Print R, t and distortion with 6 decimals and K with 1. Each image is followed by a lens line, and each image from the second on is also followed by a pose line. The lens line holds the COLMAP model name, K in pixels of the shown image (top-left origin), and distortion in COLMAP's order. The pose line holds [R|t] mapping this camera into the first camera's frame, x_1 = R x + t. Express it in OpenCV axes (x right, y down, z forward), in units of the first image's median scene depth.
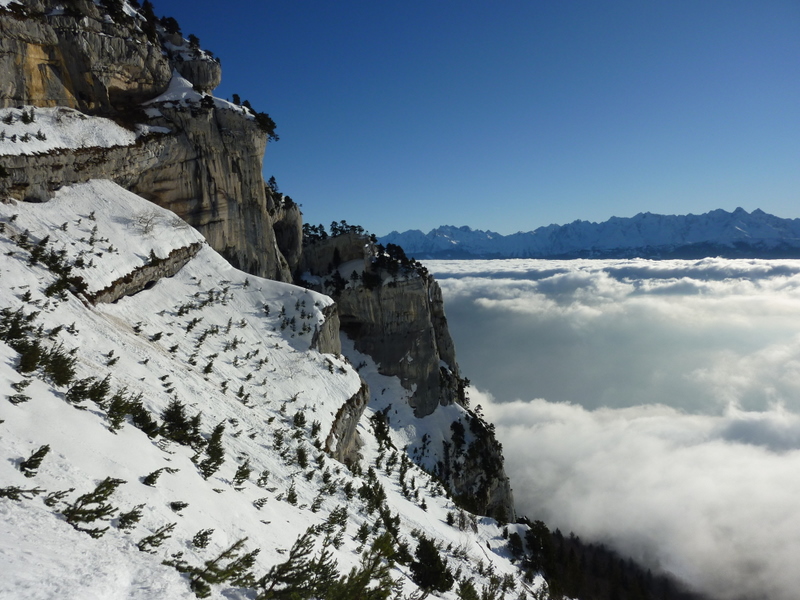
lens RADIAL K [[607.8, 0, 400.0], [0, 607.8, 300.0], [0, 0, 1]] dist [-0.033581, 0.002436]
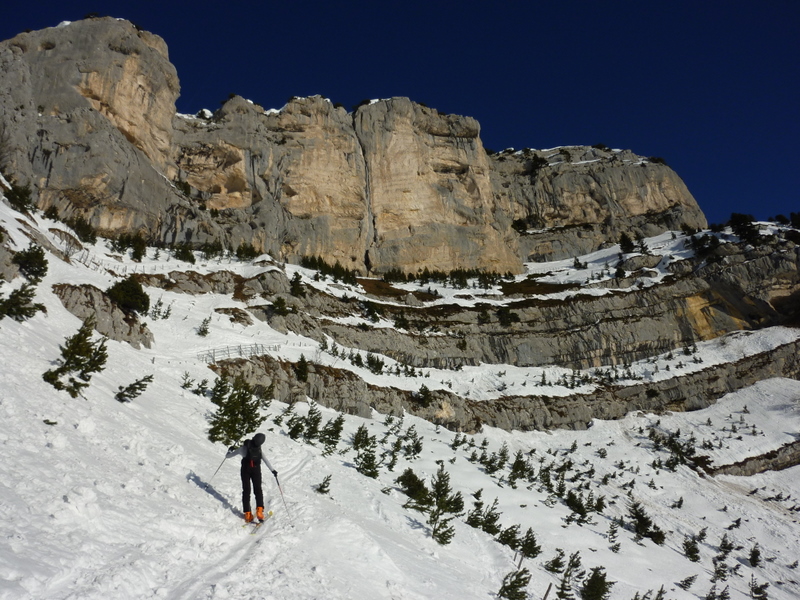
lens RADIAL K [[607.8, 0, 400.0], [0, 607.8, 300.0], [0, 0, 1]] dist [-0.033581, 0.002436]
pose [[0.267913, -0.450281, -0.851745, 0.331329], [0.035444, 0.888071, -0.458337, 0.155240], [0.962791, 0.092605, 0.253885, 0.076761]]
